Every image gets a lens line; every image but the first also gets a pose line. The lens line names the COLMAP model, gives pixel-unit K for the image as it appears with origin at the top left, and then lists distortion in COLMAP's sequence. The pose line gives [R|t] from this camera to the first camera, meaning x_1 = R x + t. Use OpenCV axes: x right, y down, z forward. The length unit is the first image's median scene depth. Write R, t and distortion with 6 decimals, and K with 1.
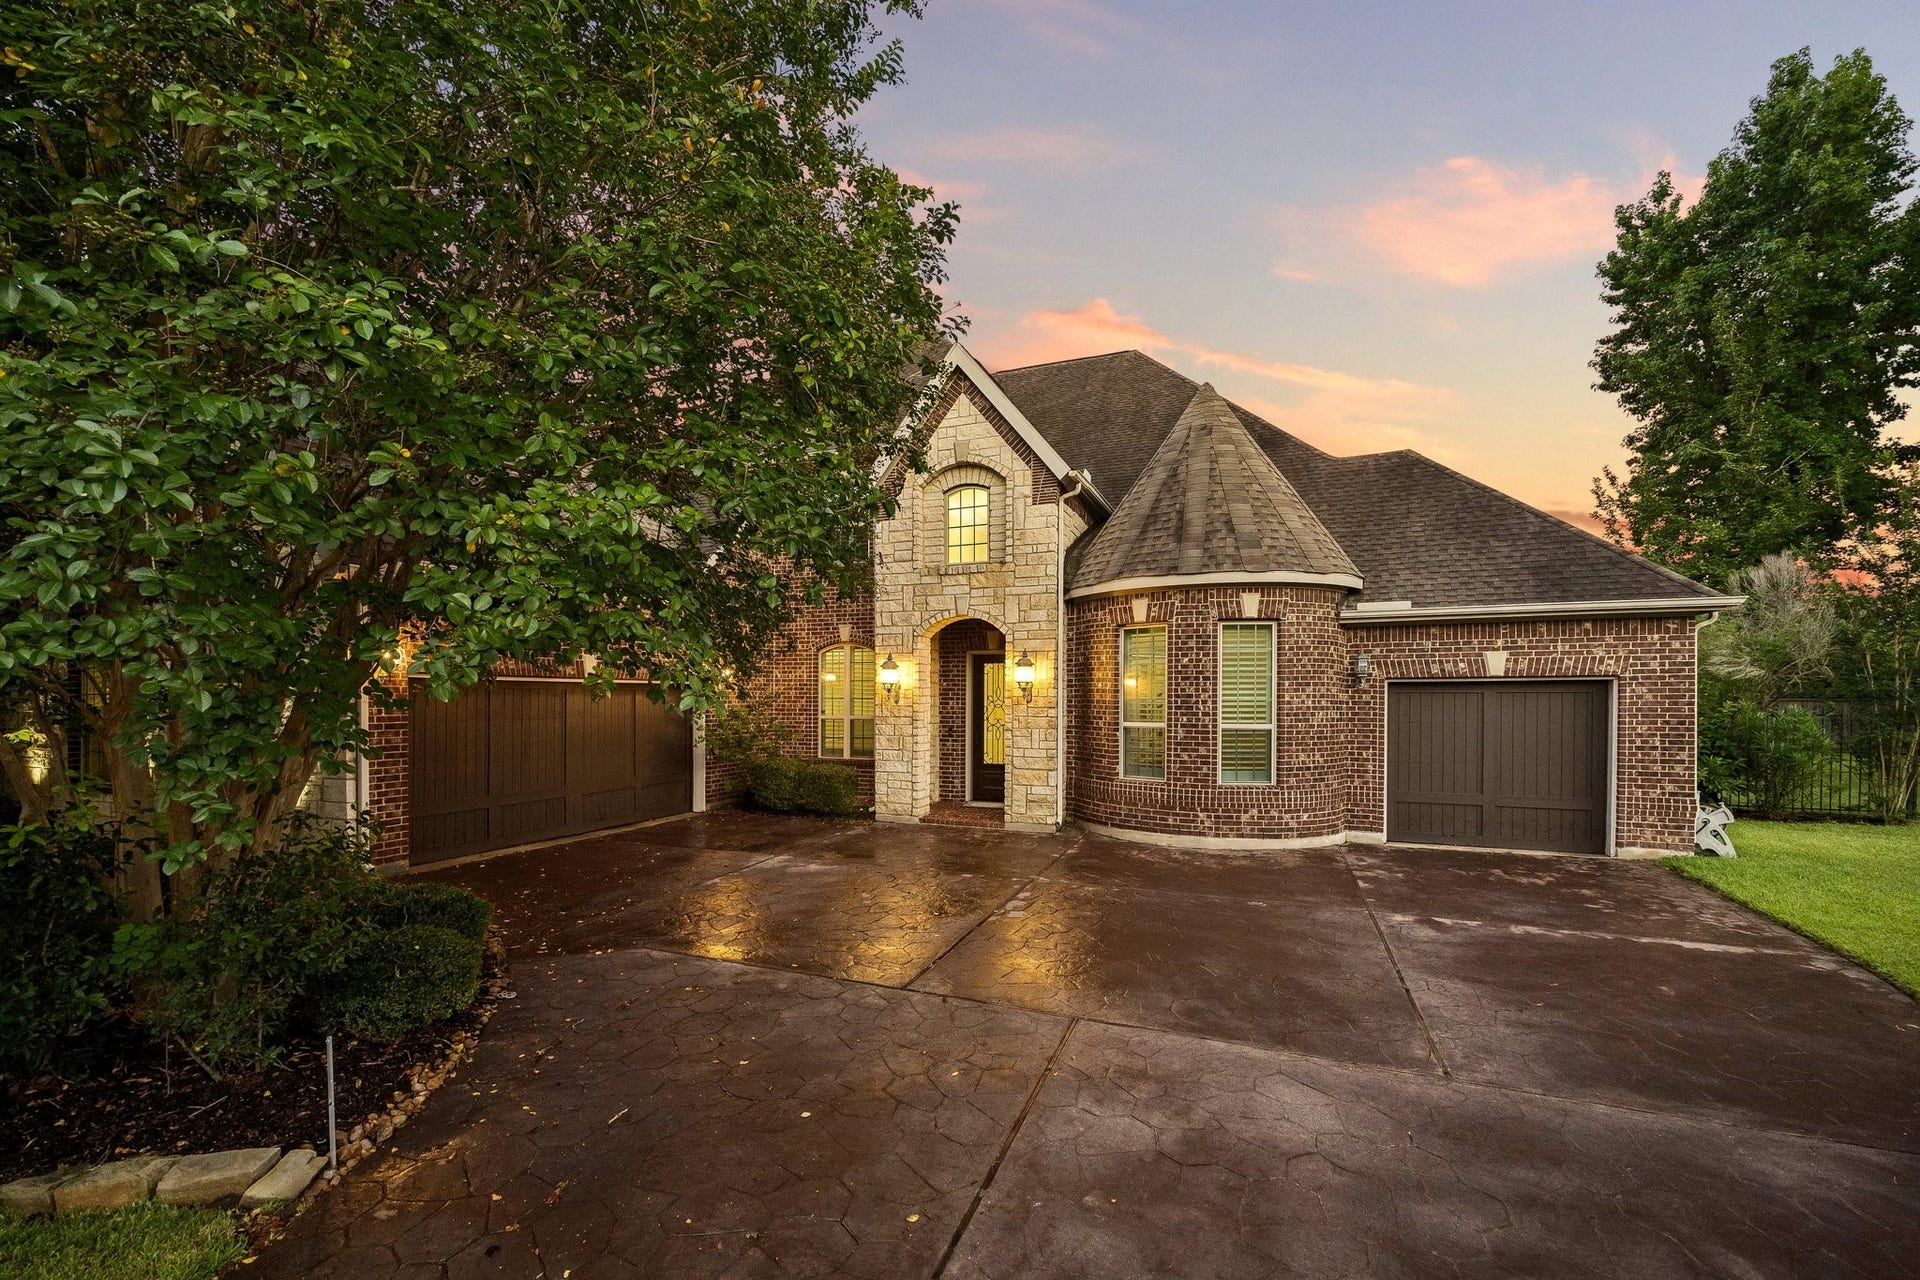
lens RADIAL K [[784.9, 0, 955.7], [0, 784.9, 687.4], [0, 0, 1]] dist [0.002550, -0.000043]
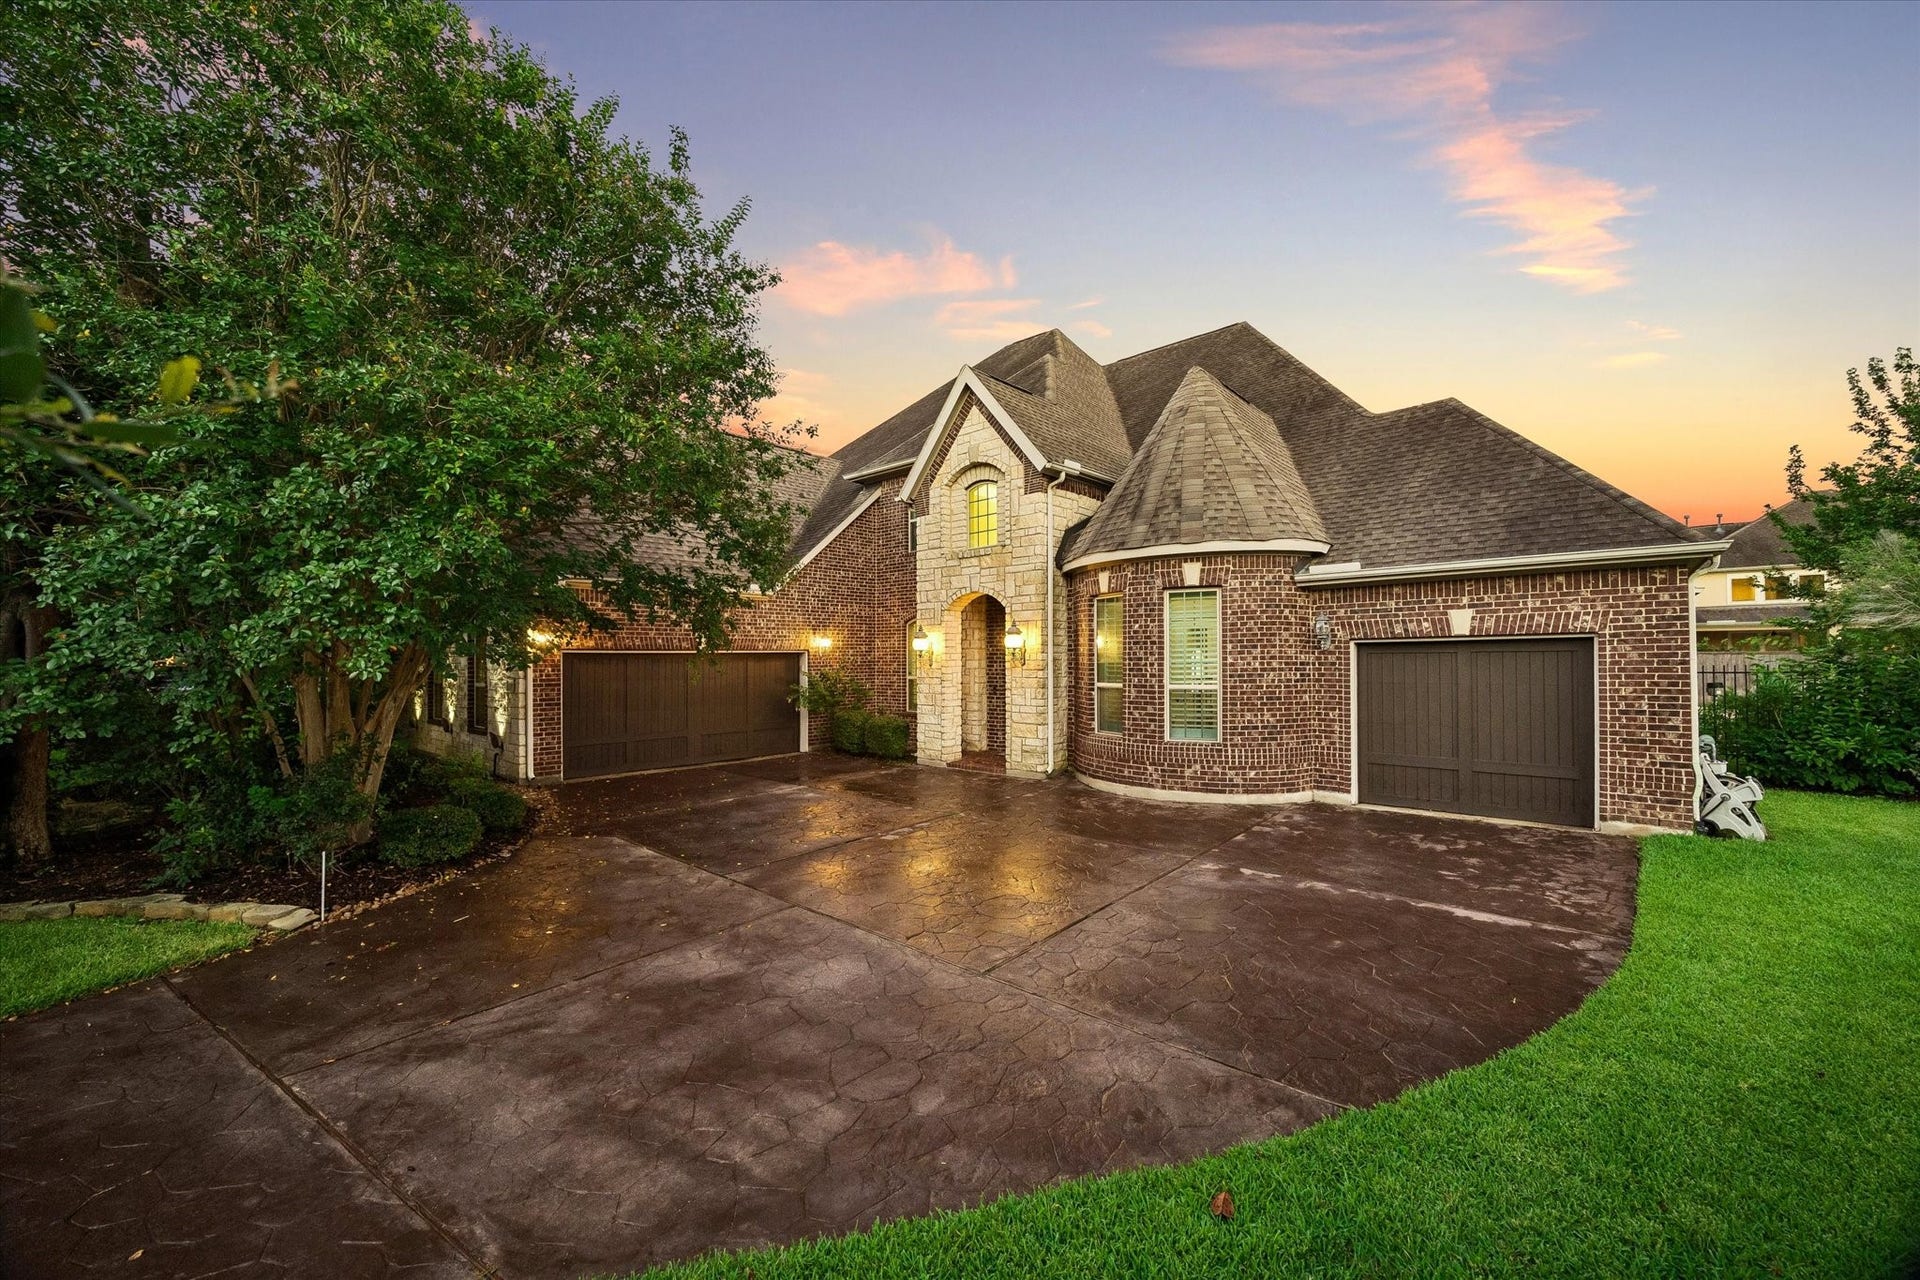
lens RADIAL K [[725.1, 0, 957.6], [0, 725.1, 631.8], [0, 0, 1]] dist [-0.005669, 0.000108]
pose [[0.940986, -0.022286, -0.337712, 0.402918], [0.014861, 0.999588, -0.024555, -0.005822], [0.338120, 0.018087, 0.940929, -0.039636]]
